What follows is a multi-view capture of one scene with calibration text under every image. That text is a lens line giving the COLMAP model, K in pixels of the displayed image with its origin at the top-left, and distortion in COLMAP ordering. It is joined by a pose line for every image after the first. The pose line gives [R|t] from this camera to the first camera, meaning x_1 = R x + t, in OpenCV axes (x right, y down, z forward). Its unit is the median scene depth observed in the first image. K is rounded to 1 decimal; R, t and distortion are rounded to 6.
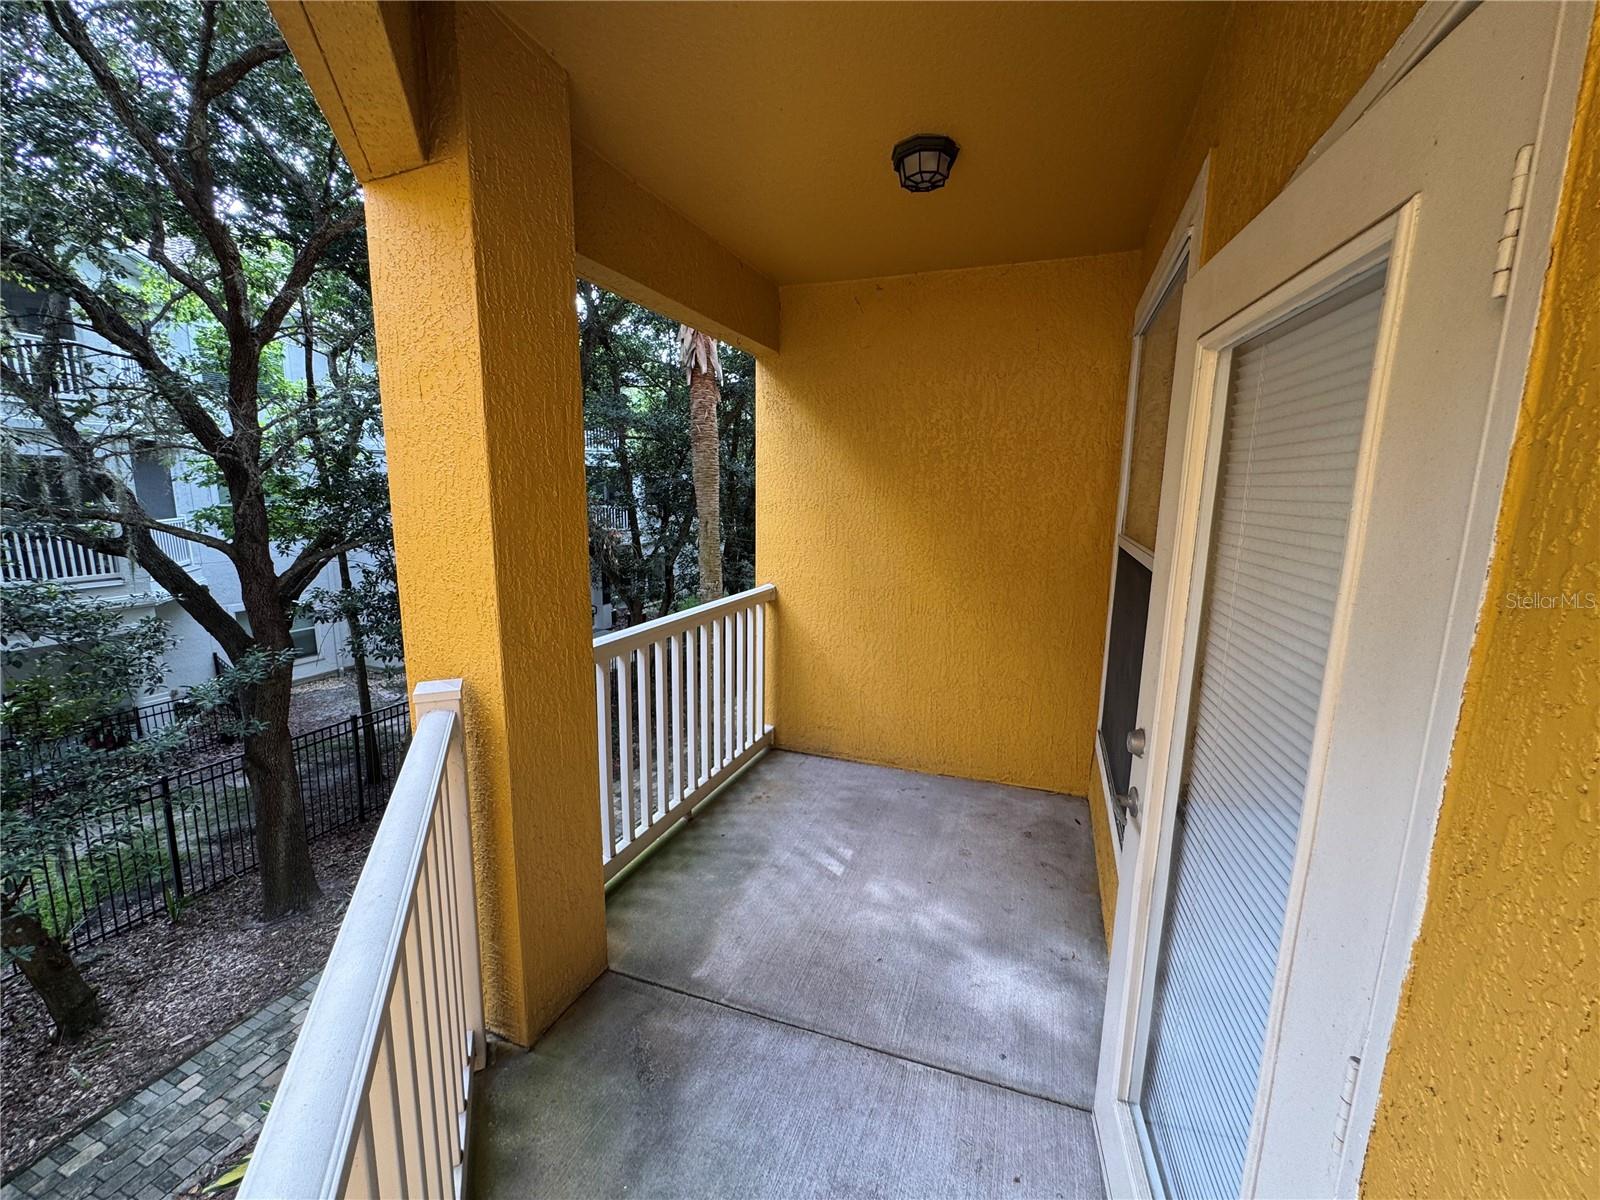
lens RADIAL K [[638.4, 0, 800.0], [0, 638.4, 600.0], [0, 0, 1]] dist [0.001215, -0.002785]
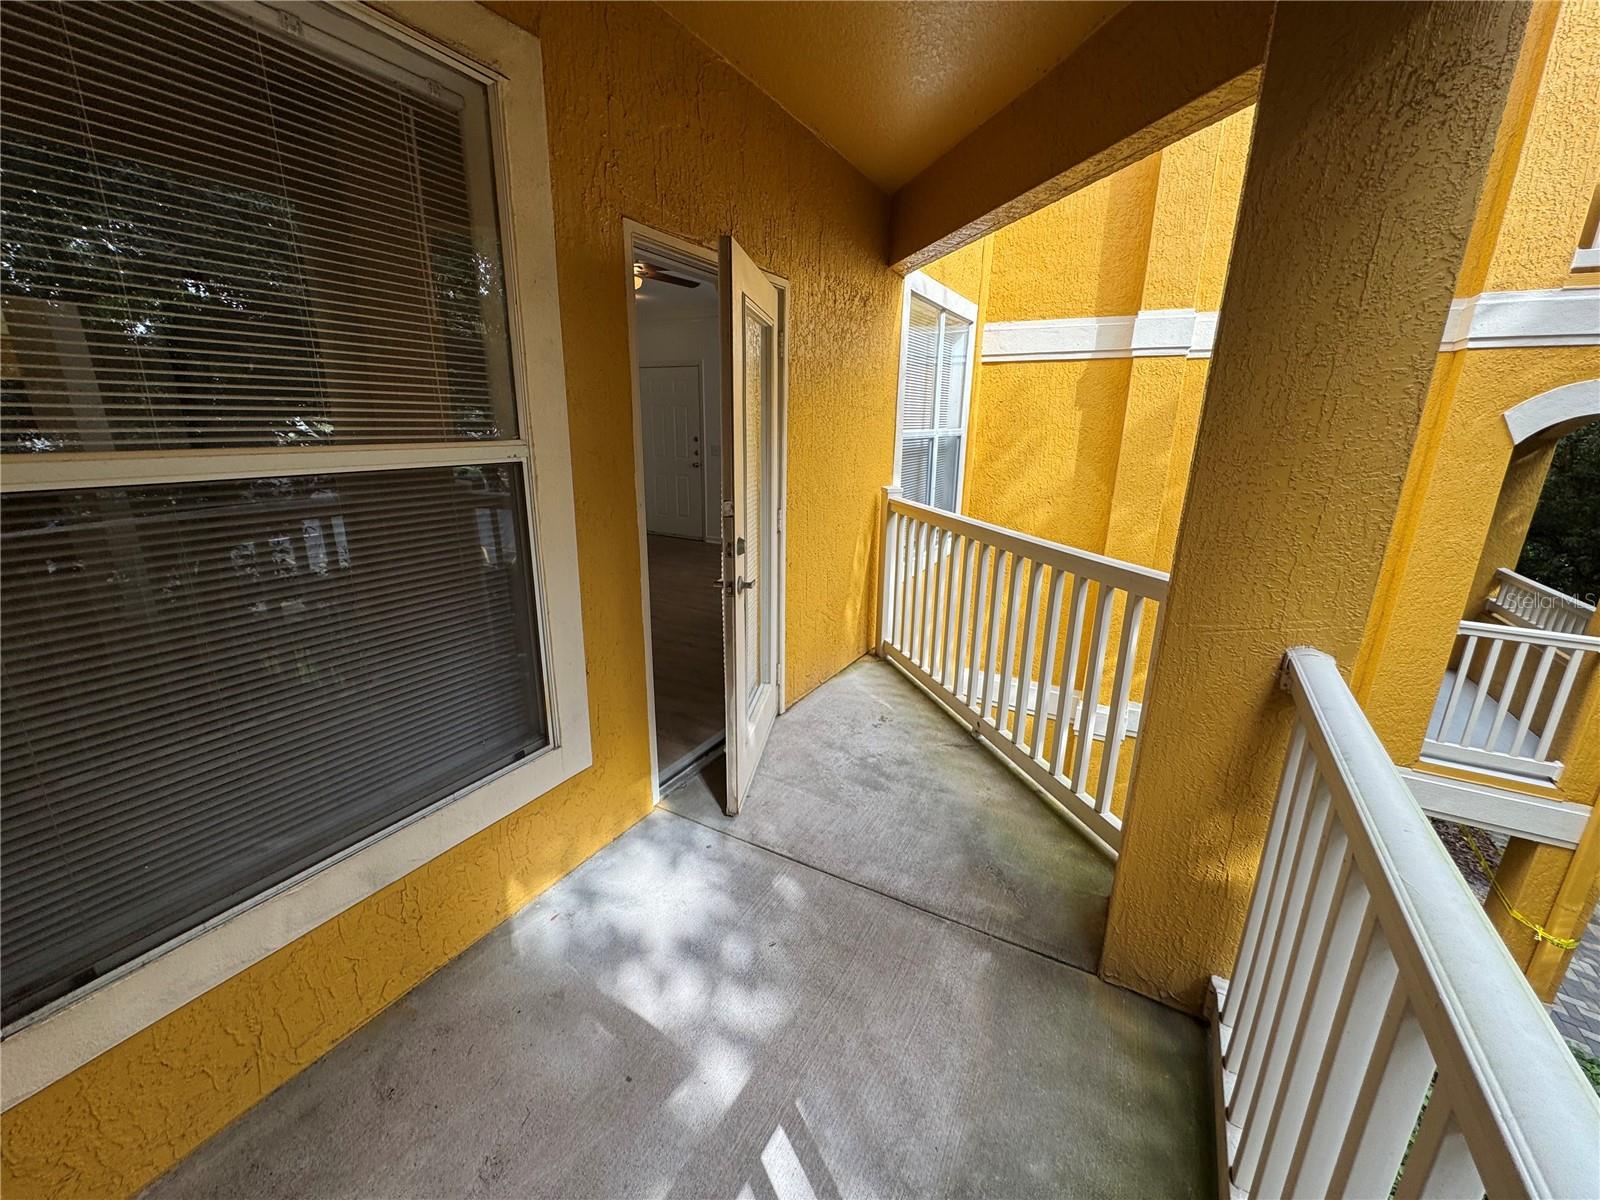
lens RADIAL K [[638.4, 0, 800.0], [0, 638.4, 600.0], [0, 0, 1]] dist [0.001215, -0.002785]
pose [[-0.989814, -0.052280, 0.132418, 0.000756], [0.008238, 0.907540, 0.419884, -0.246328], [-0.142126, 0.416698, -0.897866, 1.780068]]
